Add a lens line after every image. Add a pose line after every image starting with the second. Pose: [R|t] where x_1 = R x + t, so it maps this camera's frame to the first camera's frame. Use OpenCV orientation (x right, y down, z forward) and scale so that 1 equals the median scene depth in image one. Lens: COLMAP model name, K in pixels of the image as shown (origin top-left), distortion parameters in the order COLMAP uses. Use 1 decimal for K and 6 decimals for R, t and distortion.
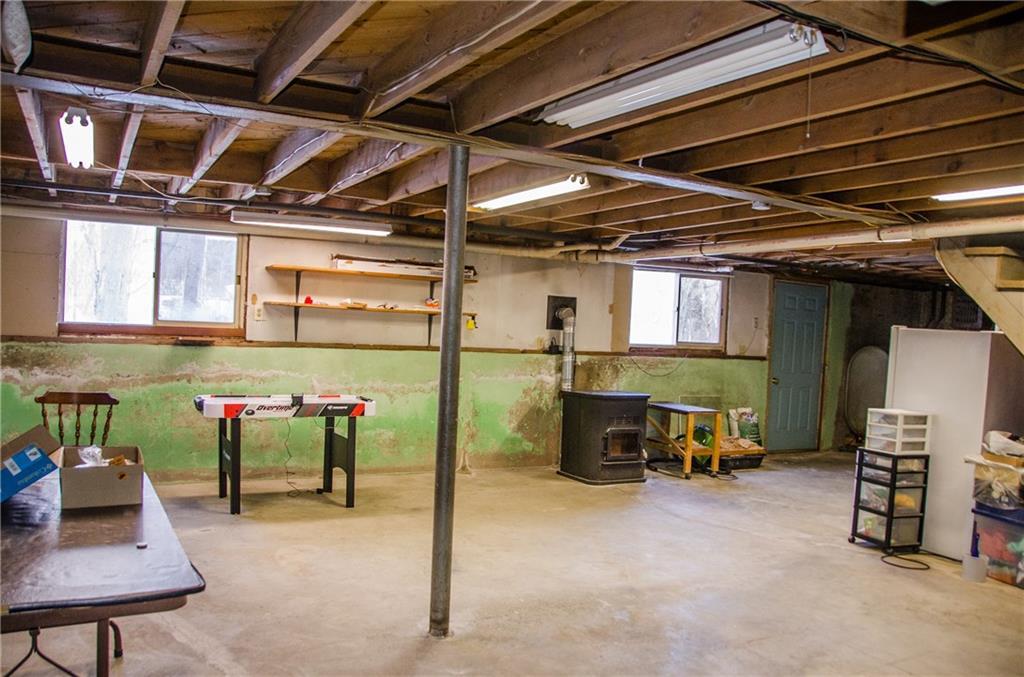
lens RADIAL K [[801.8, 0, 511.5], [0, 801.8, 341.4], [0, 0, 1]] dist [-0.113694, 0.034763]
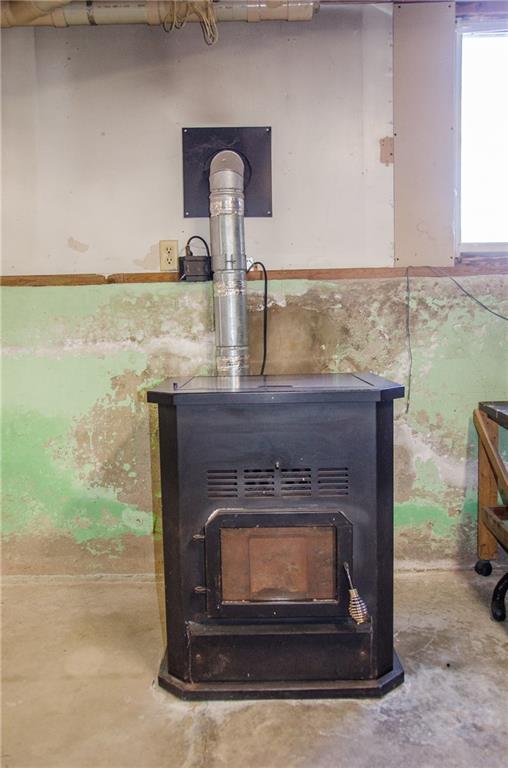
lens RADIAL K [[726.7, 0, 253.8], [0, 726.7, 383.7], [0, 0, 1]] dist [-0.115469, 0.000000]
pose [[0.882819, -0.015859, -0.469445, 0.233660], [0.054361, 0.996164, 0.068576, 0.041989], [0.466557, -0.086060, 0.880294, 0.710428]]
